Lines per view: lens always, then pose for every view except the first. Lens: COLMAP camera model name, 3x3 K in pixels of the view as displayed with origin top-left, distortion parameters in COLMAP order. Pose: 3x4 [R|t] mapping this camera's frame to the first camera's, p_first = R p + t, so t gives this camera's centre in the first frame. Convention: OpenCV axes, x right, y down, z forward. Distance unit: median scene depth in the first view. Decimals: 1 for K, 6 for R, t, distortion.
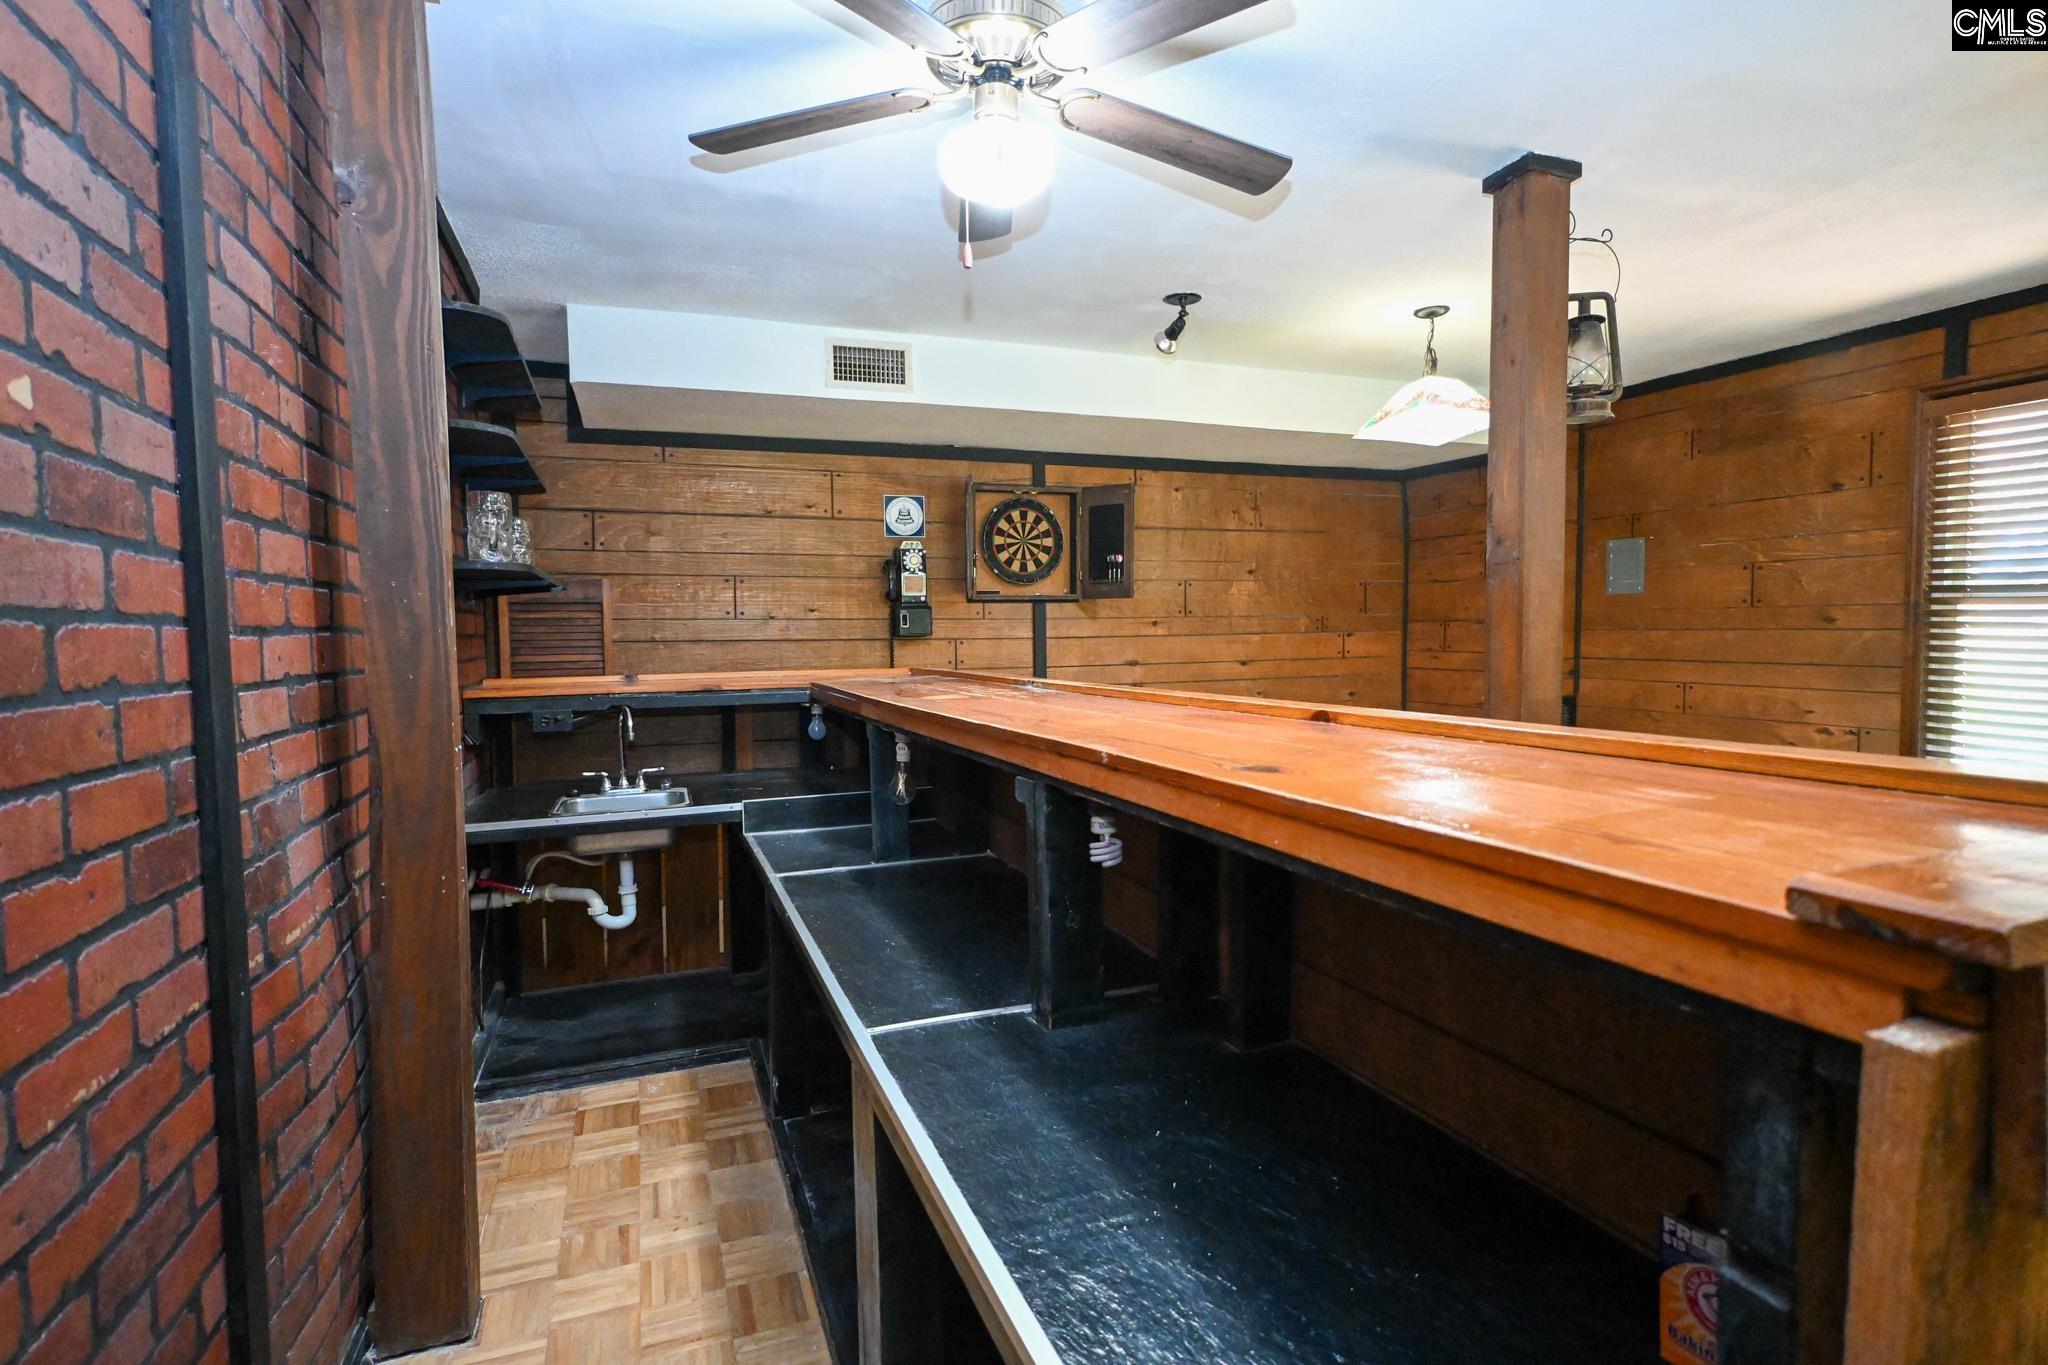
lens RADIAL K [[1020.9, 0, 1025.9], [0, 1020.9, 686.4], [0, 0, 1]] dist [-0.003733, 0.001287]
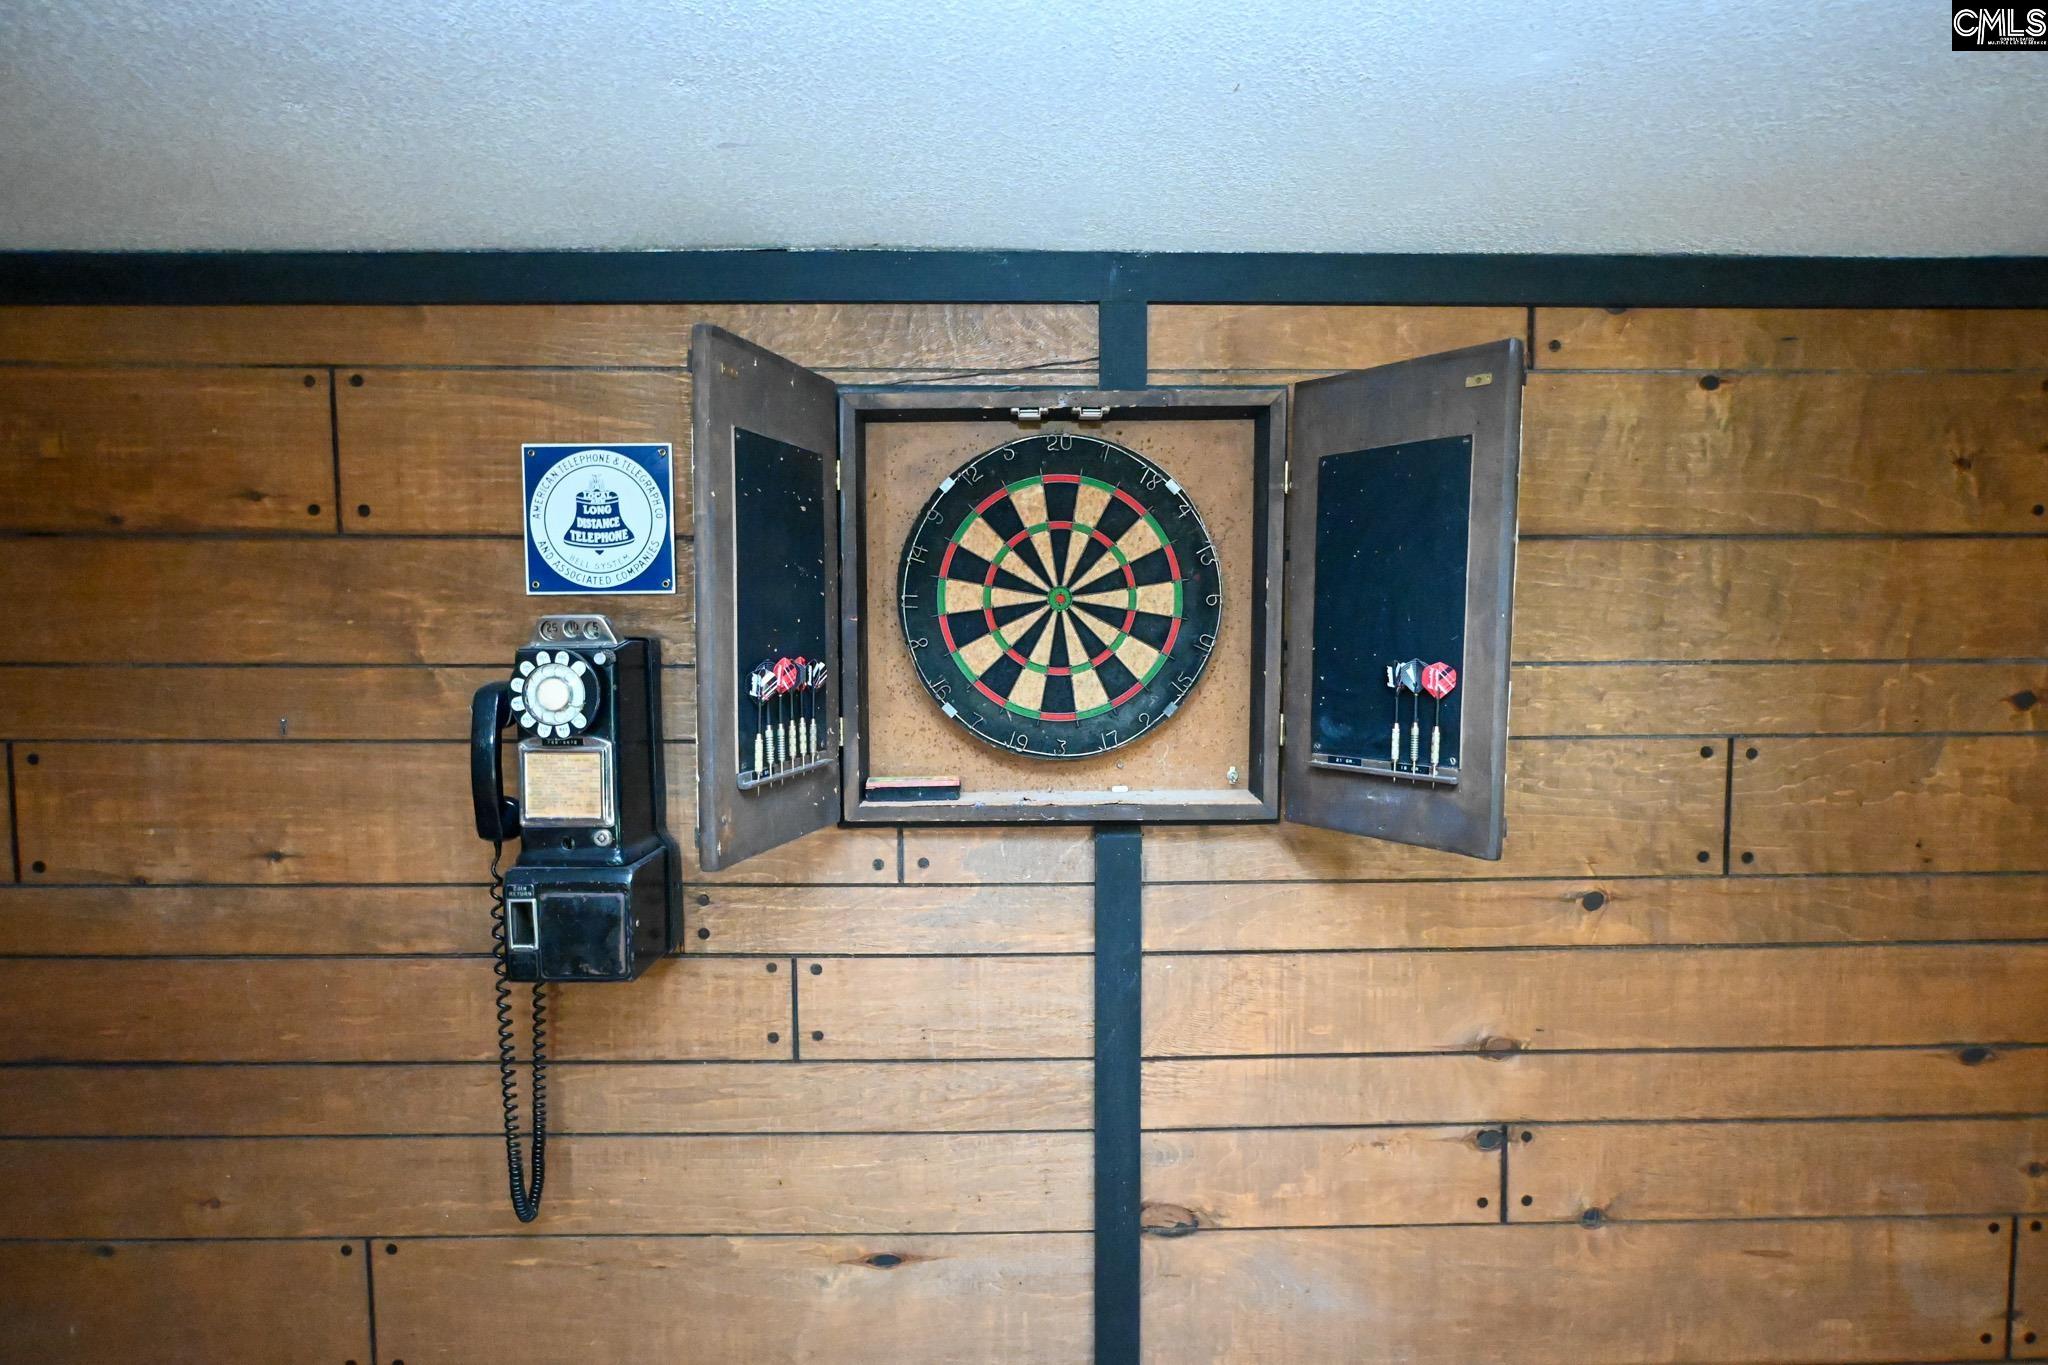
lens RADIAL K [[1020.9, 0, 1026.3], [0, 1020.9, 677.0], [0, 0, 1]] dist [-0.003733, 0.001287]
pose [[0.943103, 0.029317, -0.331205, 0.078666], [-0.025043, 0.999539, 0.017166, -0.126503], [0.331555, -0.007895, 0.943403, 0.747094]]
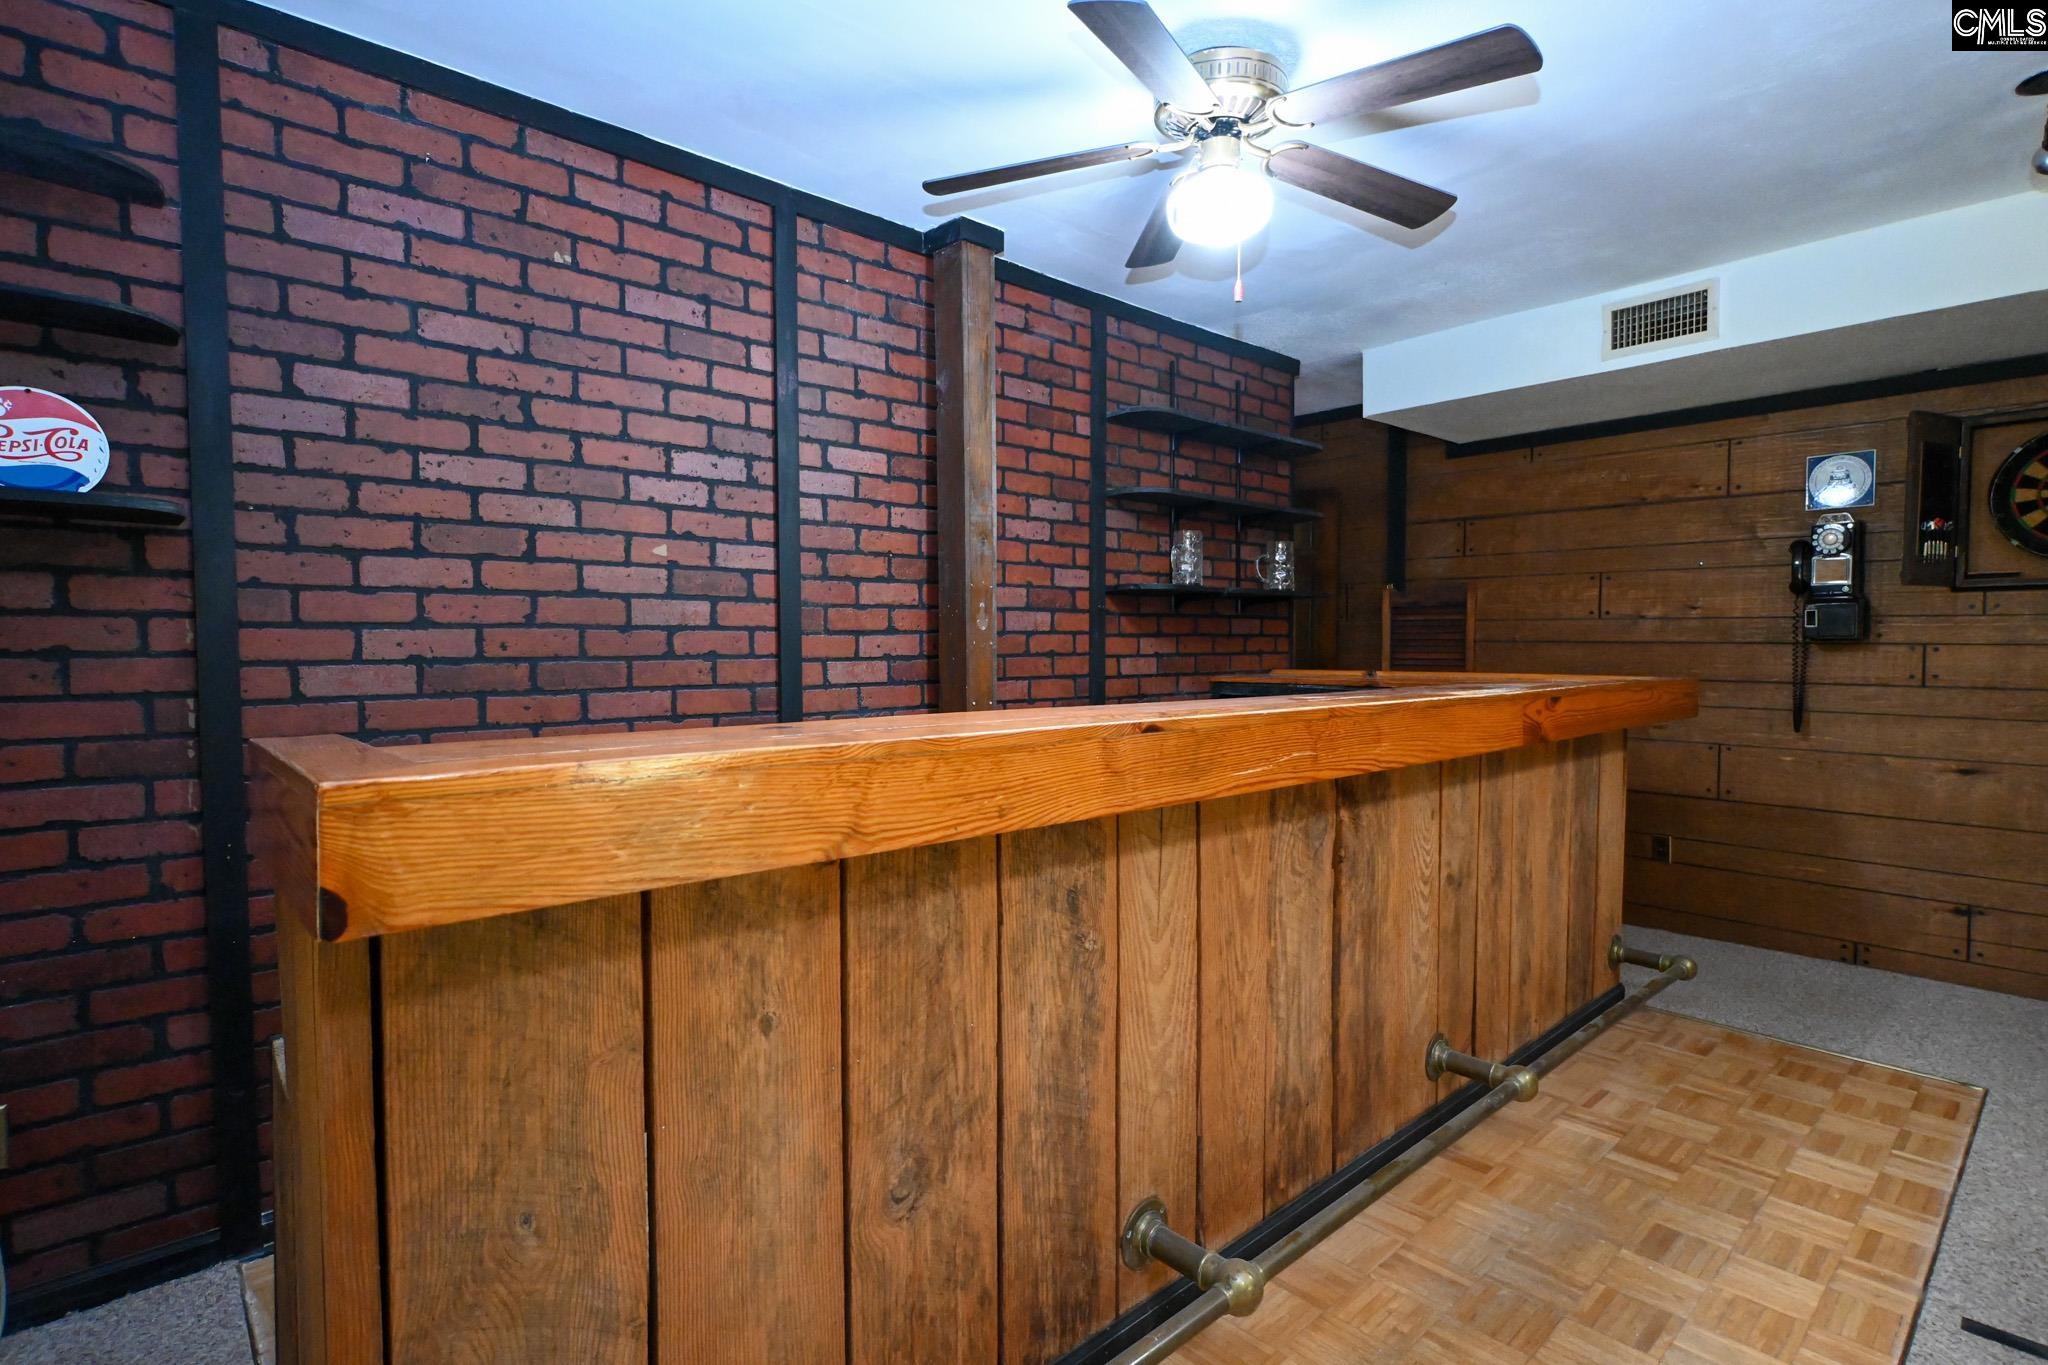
lens RADIAL K [[1020.9, 0, 1007.1], [0, 1020.9, 686.2], [0, 0, 1]] dist [-0.003733, 0.001287]
pose [[0.353268, 0.052447, -0.934051, 0.360228], [-0.050850, 0.998028, 0.036807, -0.010901], [0.934139, 0.034494, 0.355238, 0.155056]]
